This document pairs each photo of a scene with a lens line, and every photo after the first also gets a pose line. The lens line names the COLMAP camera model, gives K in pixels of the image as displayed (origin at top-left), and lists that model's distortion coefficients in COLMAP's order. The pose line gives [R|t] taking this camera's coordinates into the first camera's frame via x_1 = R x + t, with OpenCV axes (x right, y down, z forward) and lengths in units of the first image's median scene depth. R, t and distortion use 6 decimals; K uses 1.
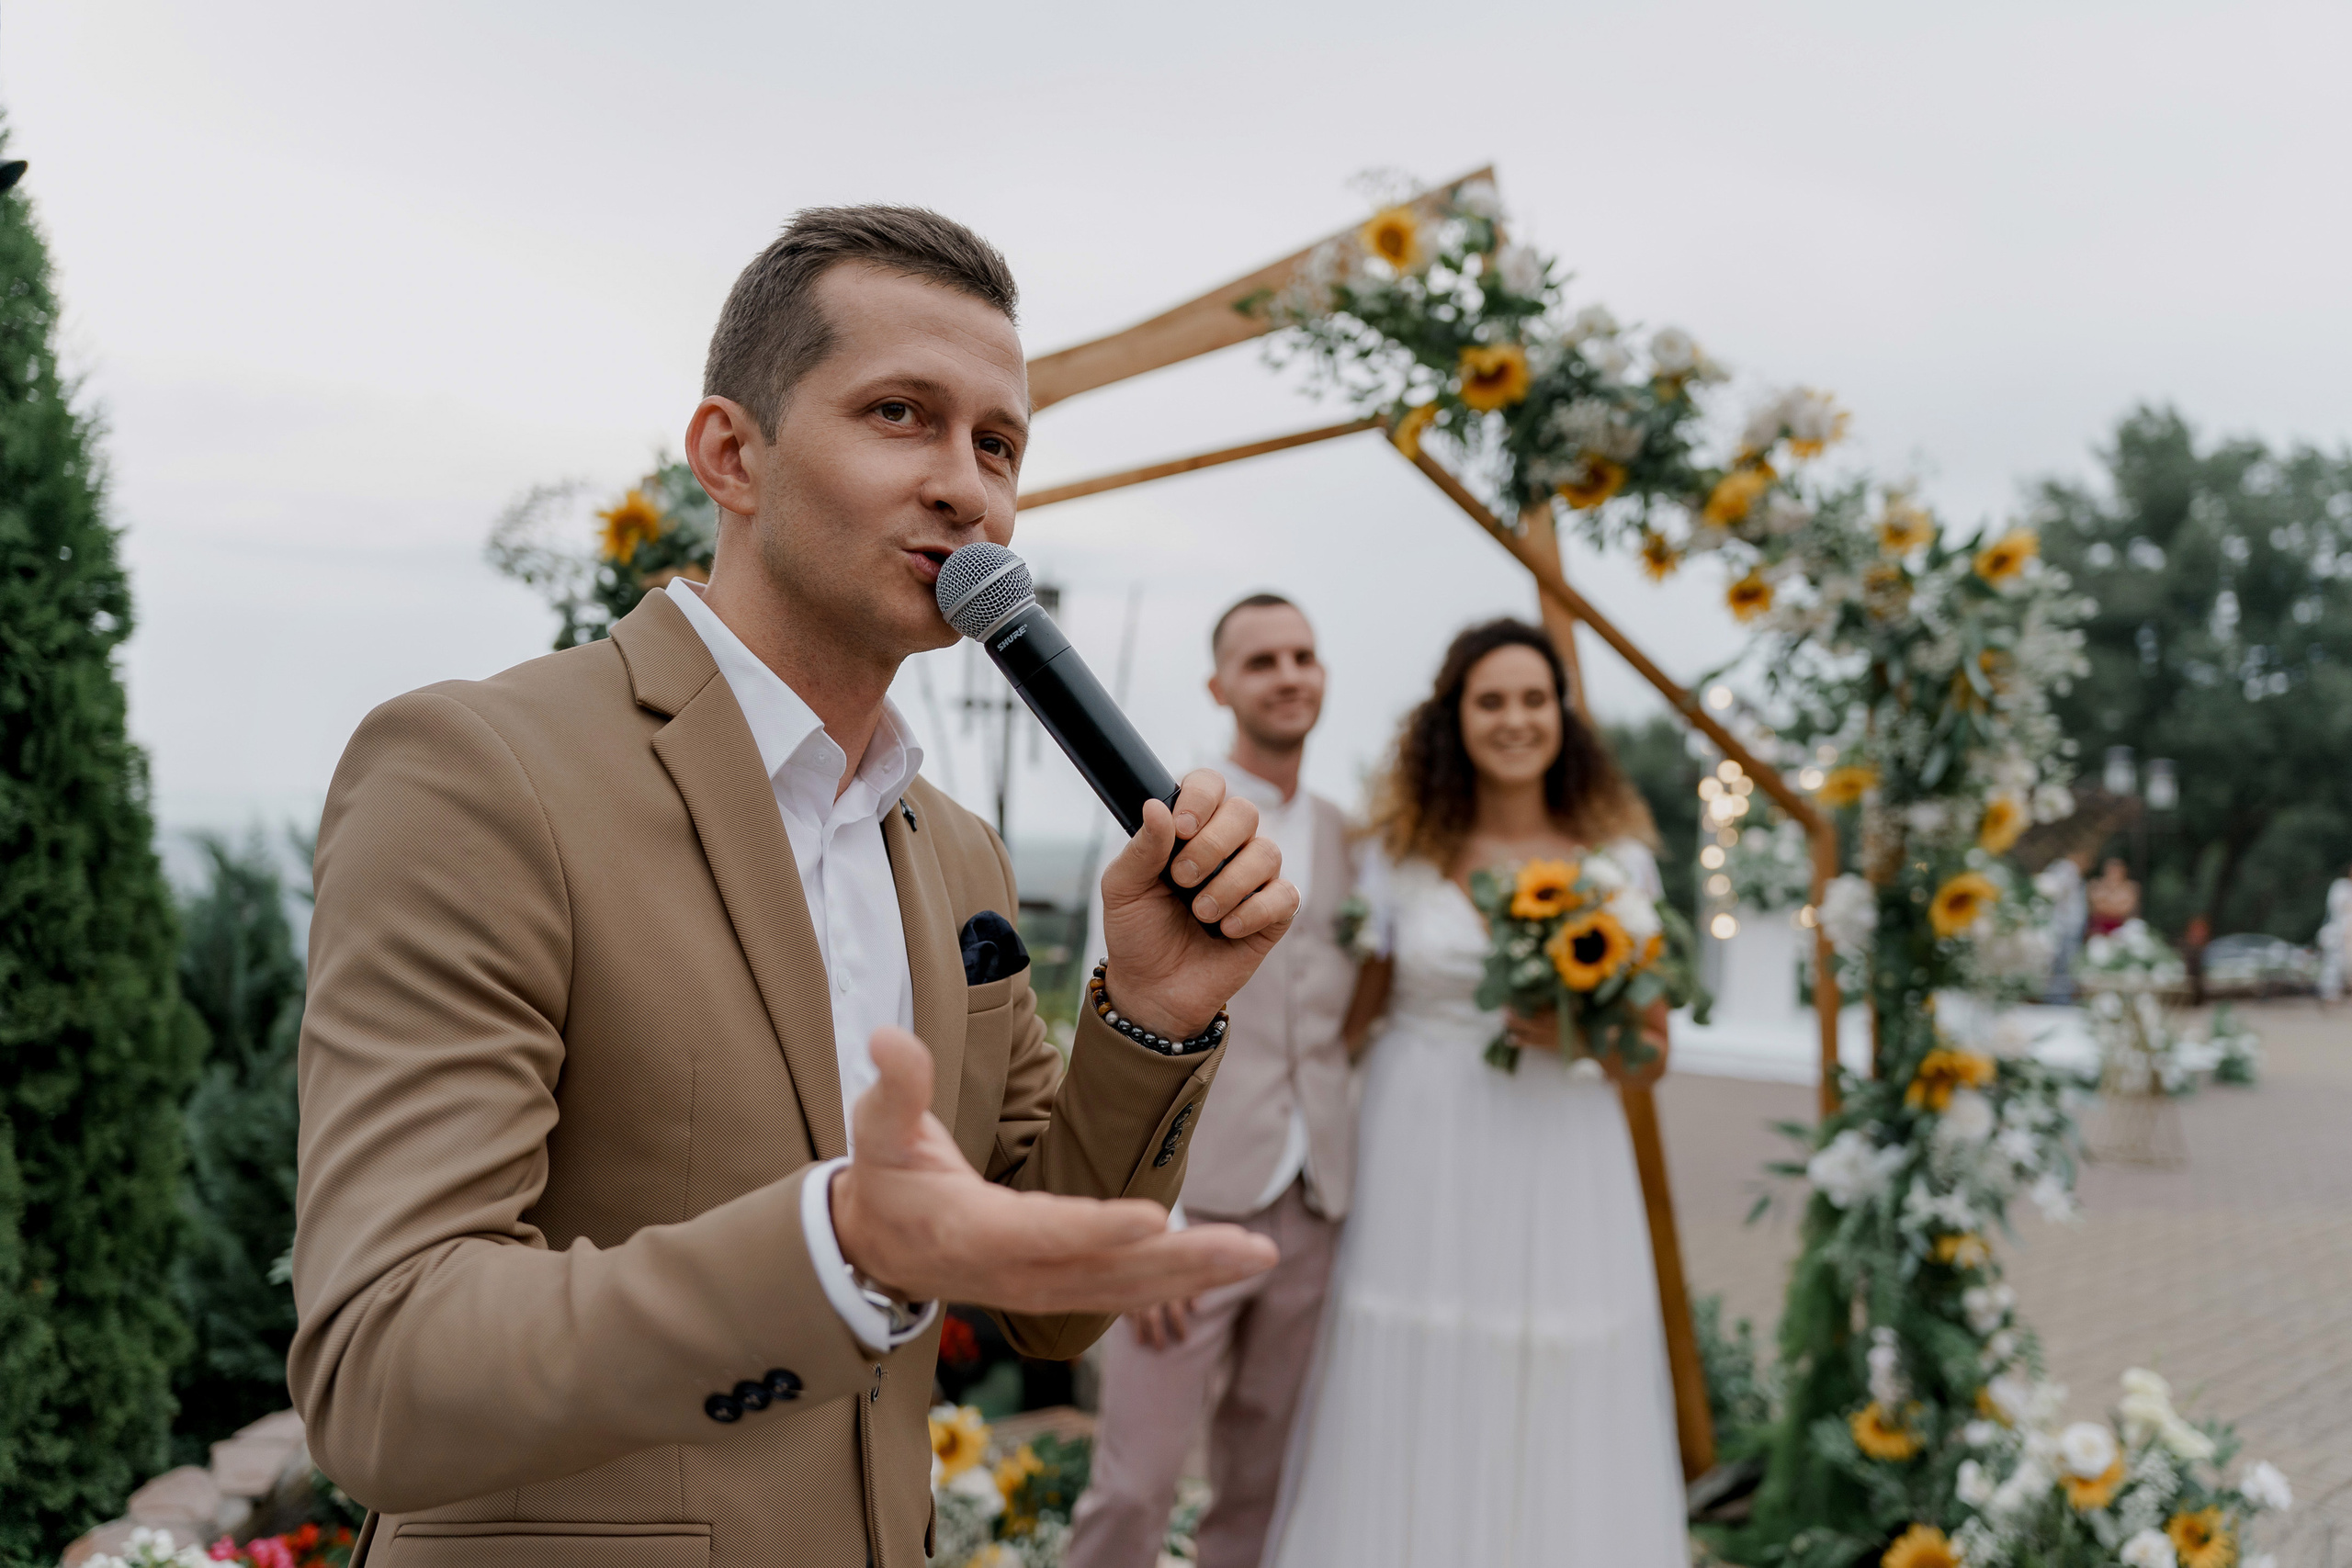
lens RADIAL K [[2168.4, 0, 1168.9], [0, 2168.4, 789.9], [0, 0, 1]] dist [-0.001658, -0.013143]
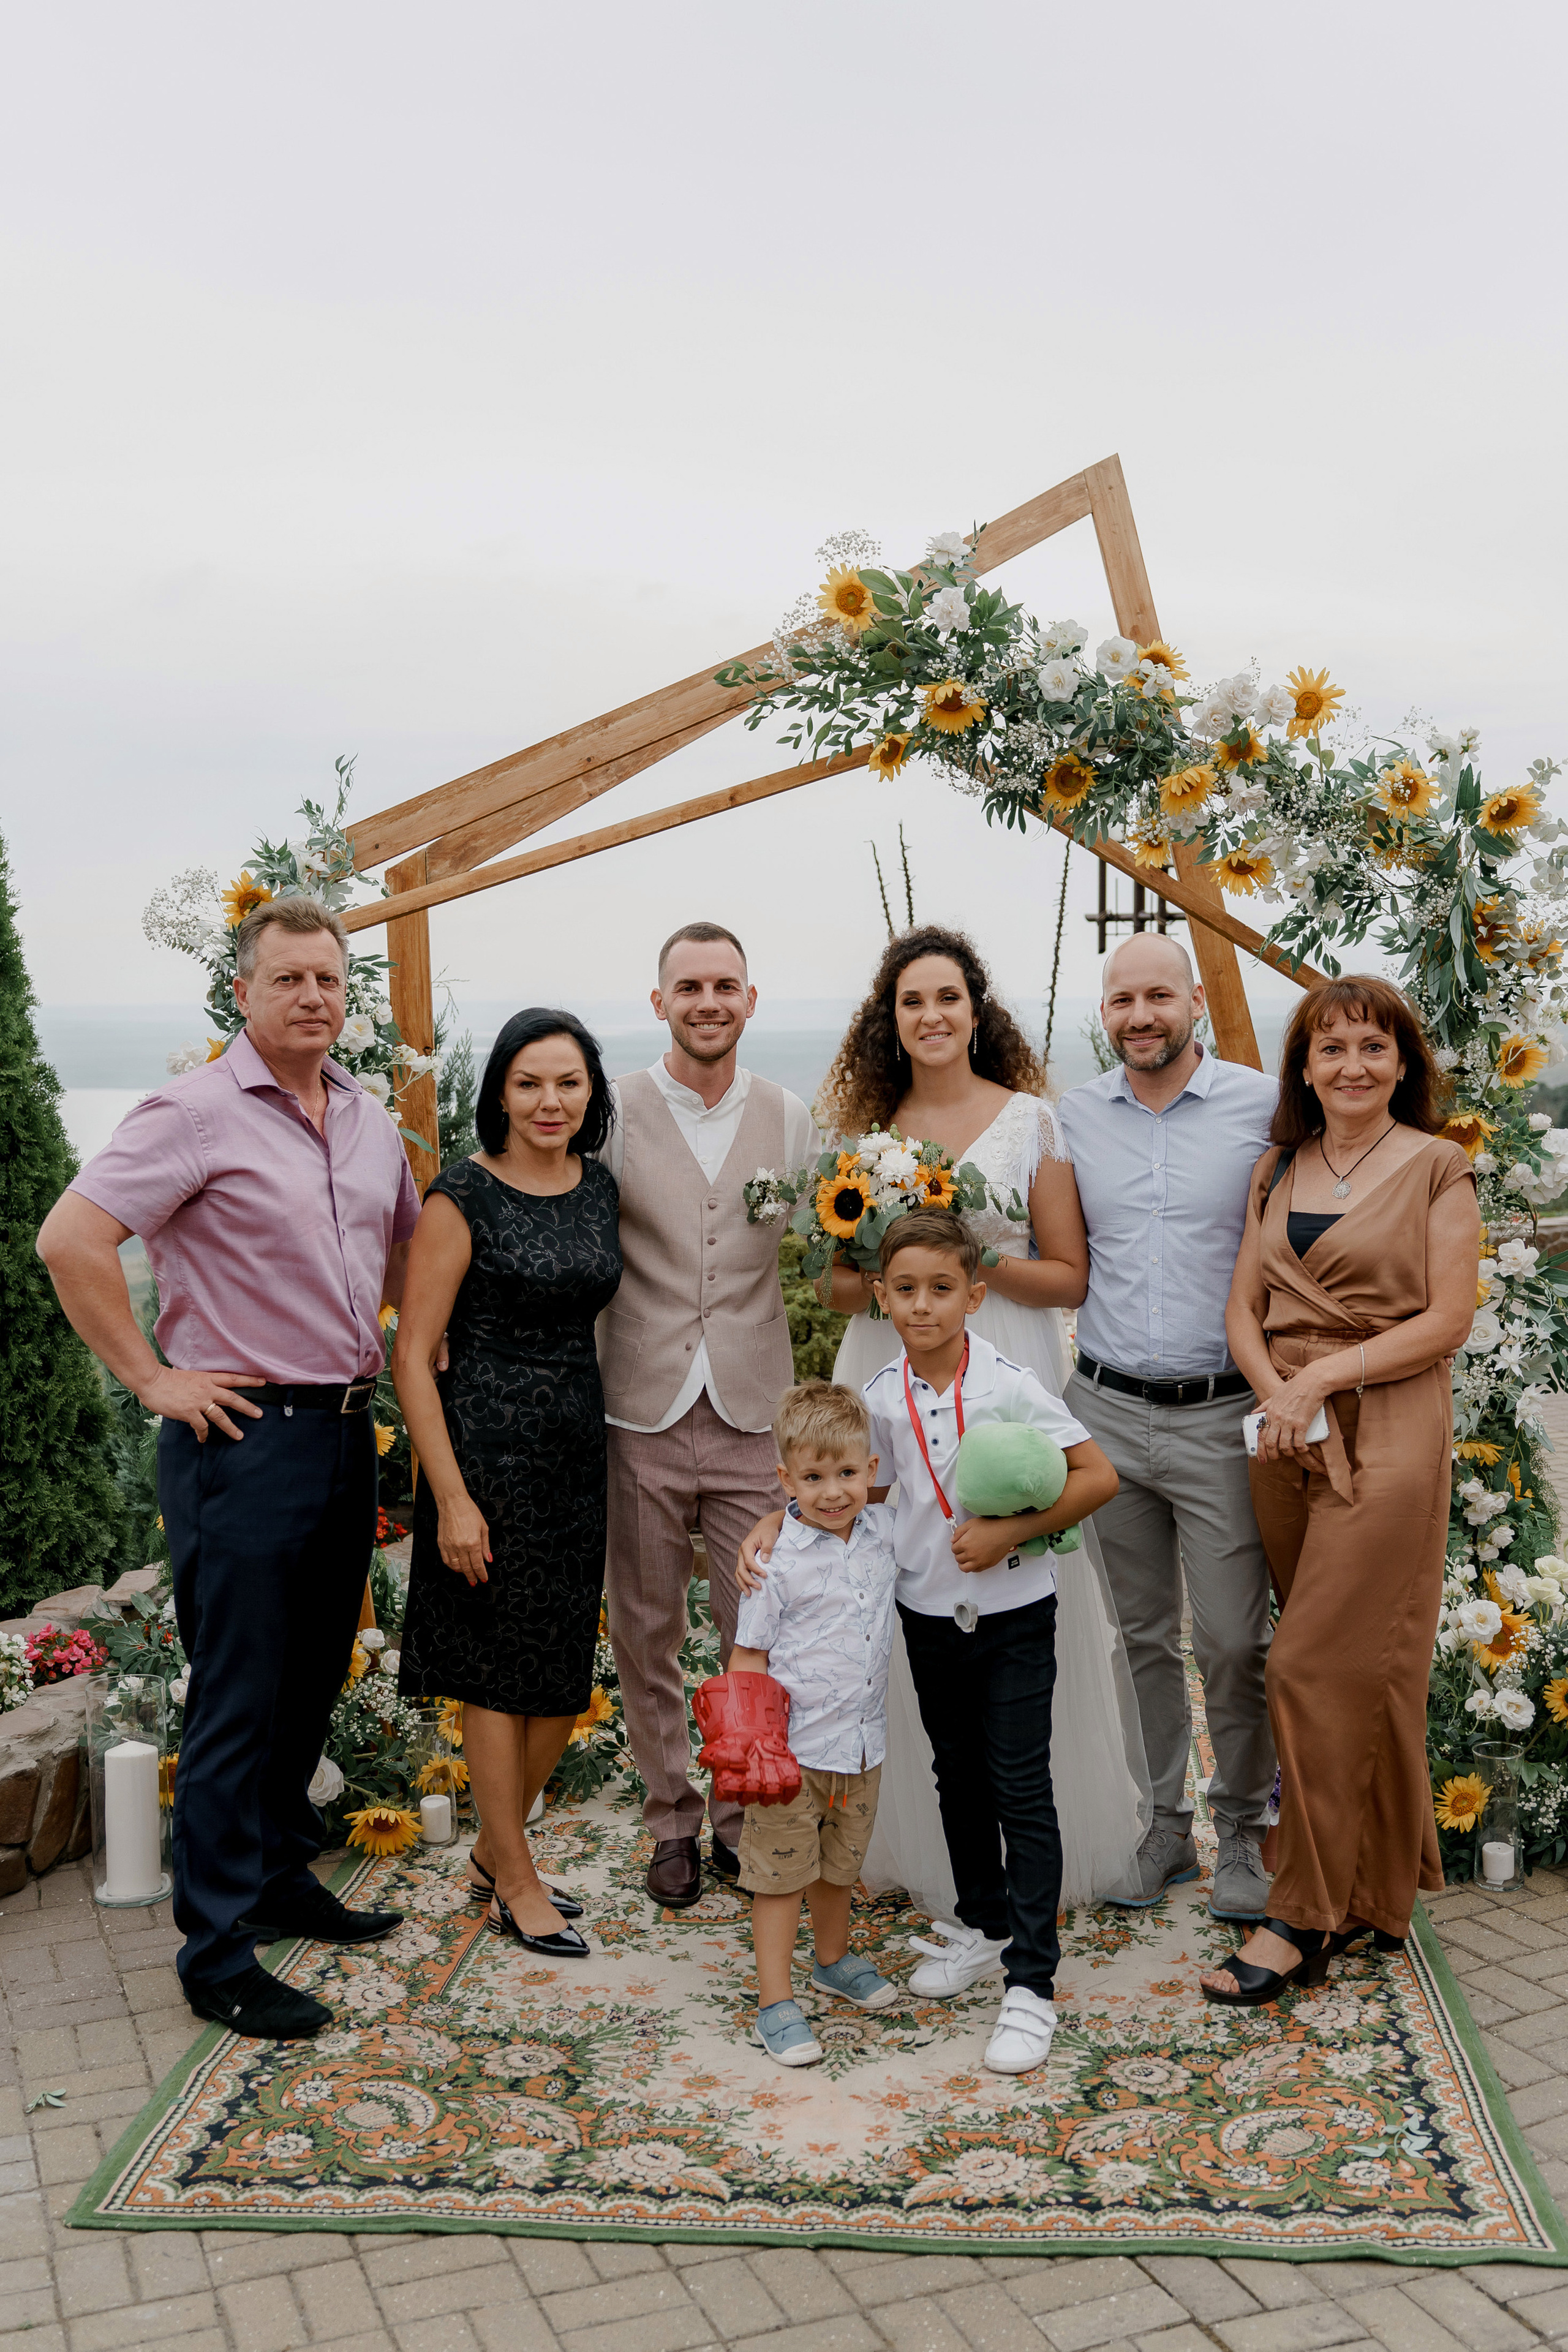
lens RADIAL K [[2349.7, 0, 848.3], [0, 2349.7, 1249.5], [0, 0, 1]] dist [-0.012951, -0.003760]
pose [[0.942506, -0.016359, -0.333790, 0.484548], [0.055824, 0.992475, 0.108984, -0.038538], [0.329495, -0.121351, 0.936326, -0.221555]]
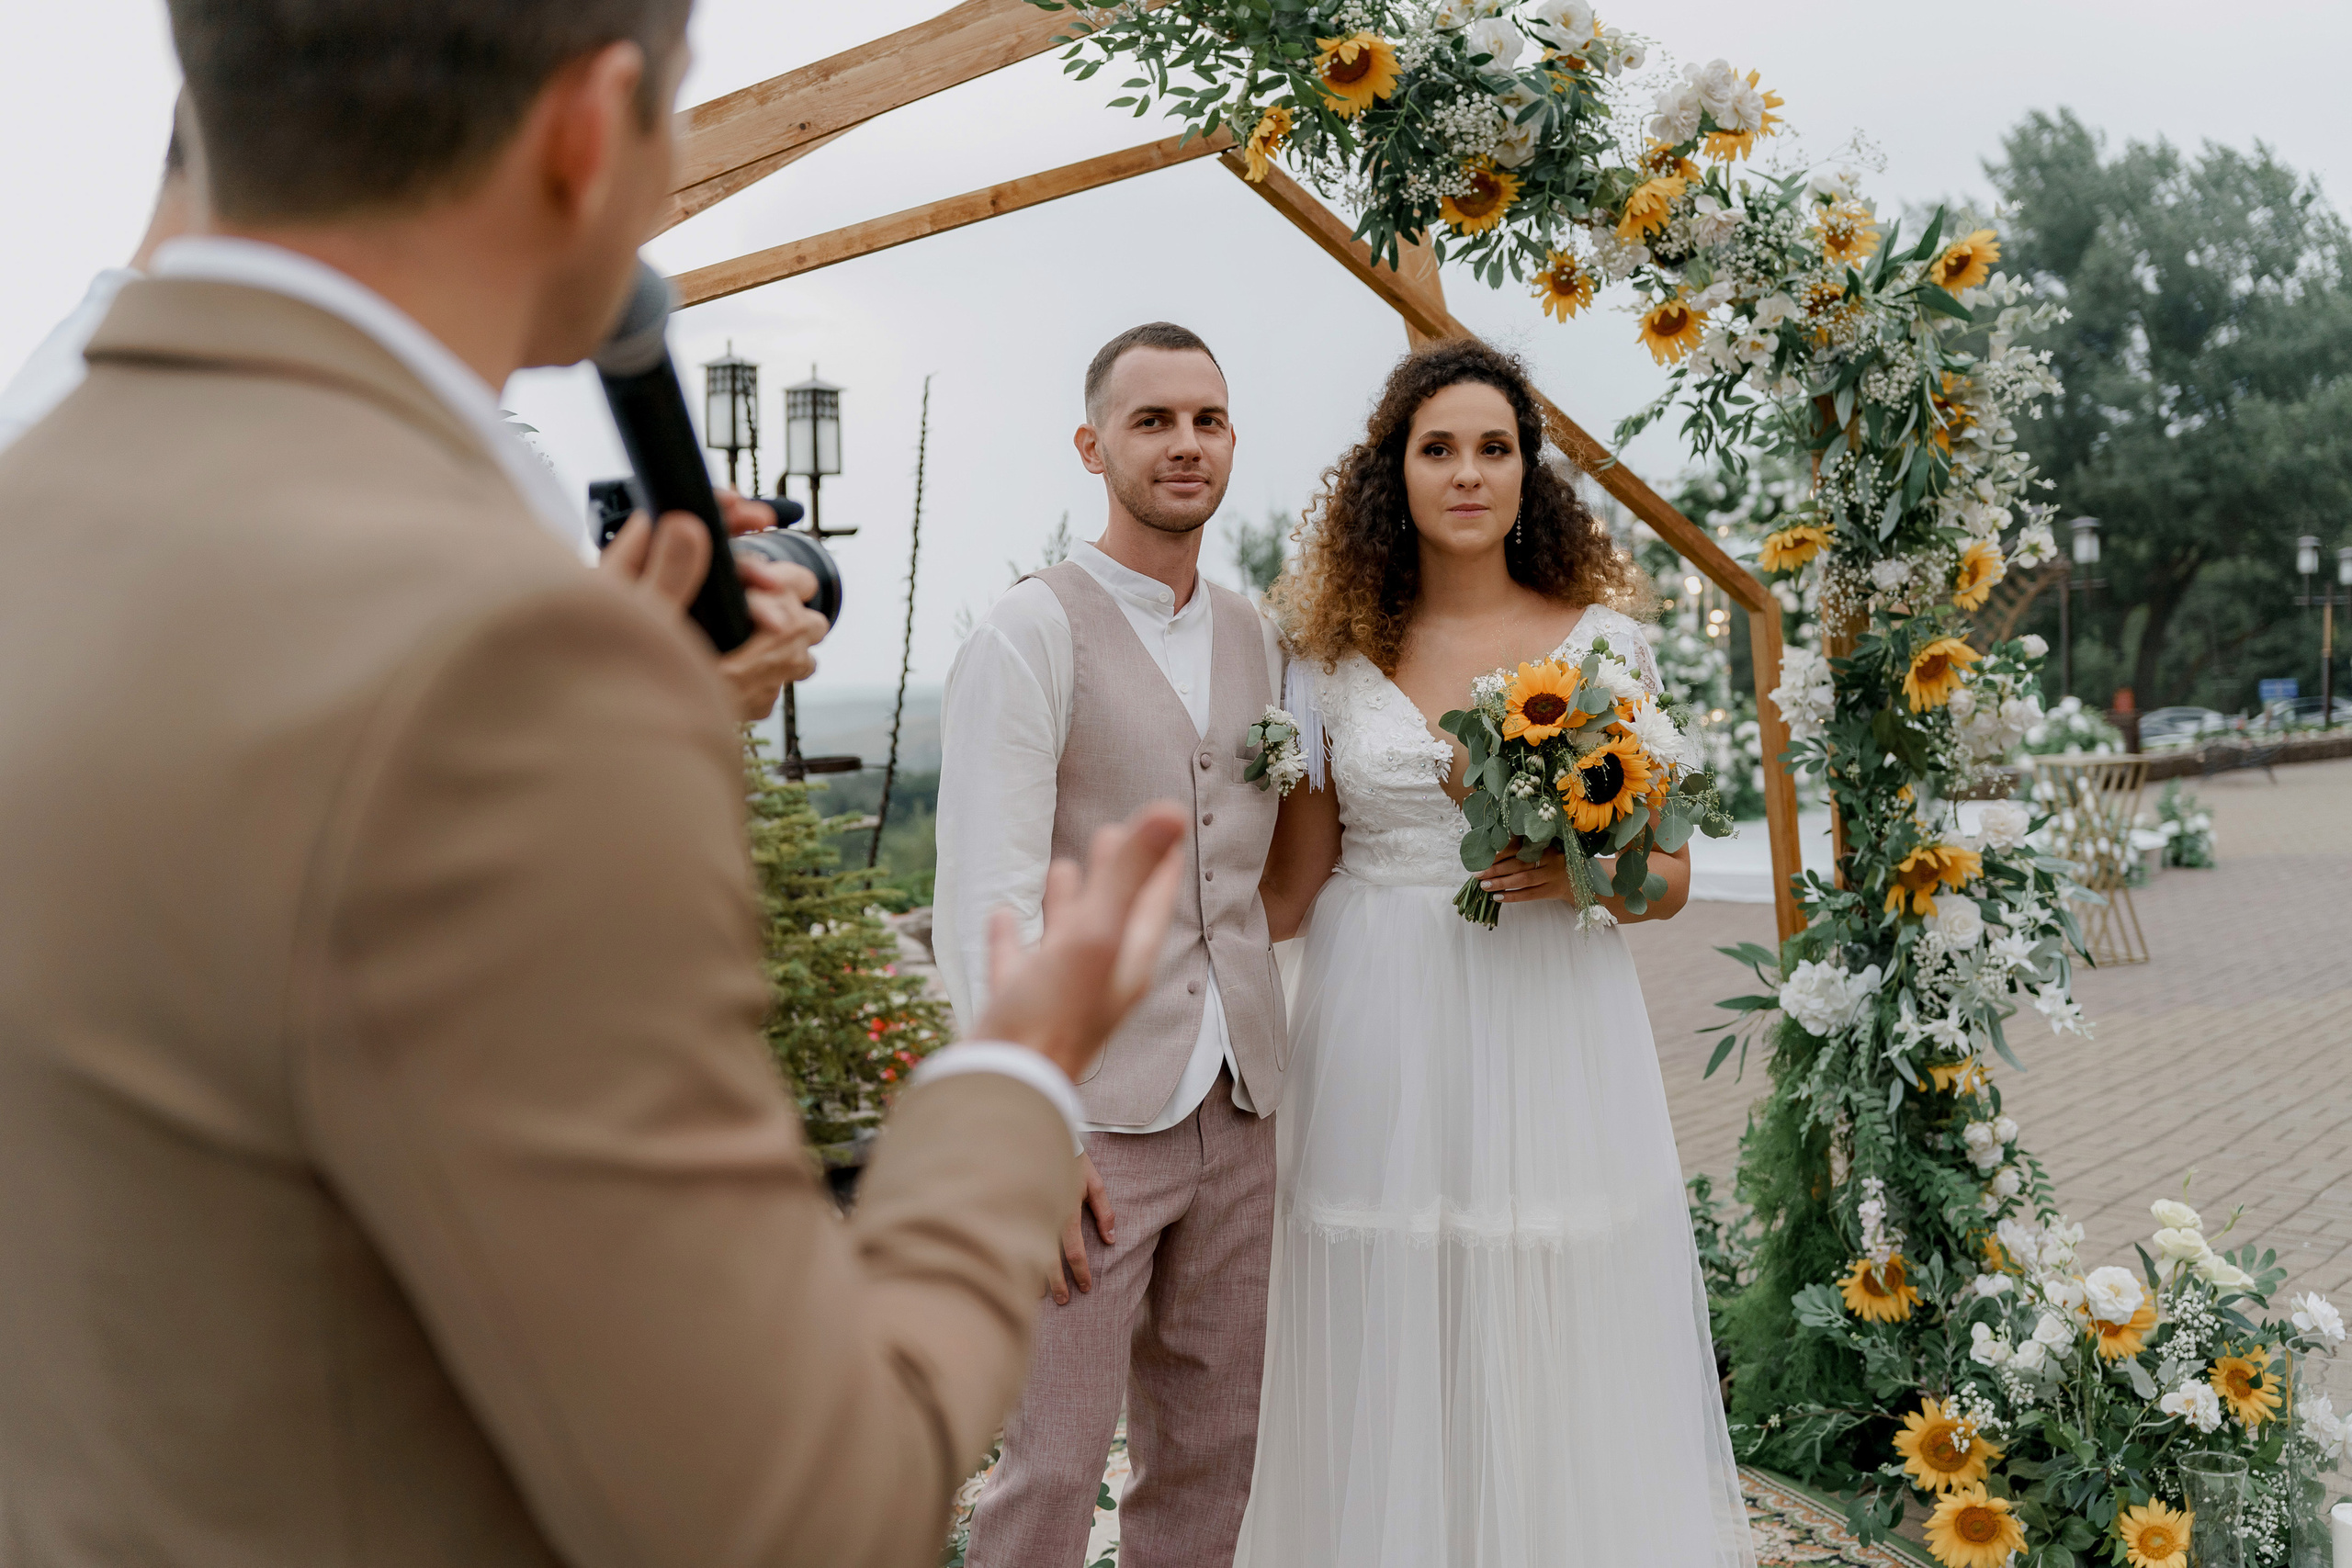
lens RADIAL K [[2477.7, 0, 1162.6], [0, 2477.7, 788.4], [0, 0, 1]] dist [-0.010966, -0.008692]
pose [[0.994552, -0.075308, 0.072076, -0.009732], [0.070284, 0.995077, 0.069875, 0.007646], [-0.076983, -0.064428, 0.994949, 0.055982]]
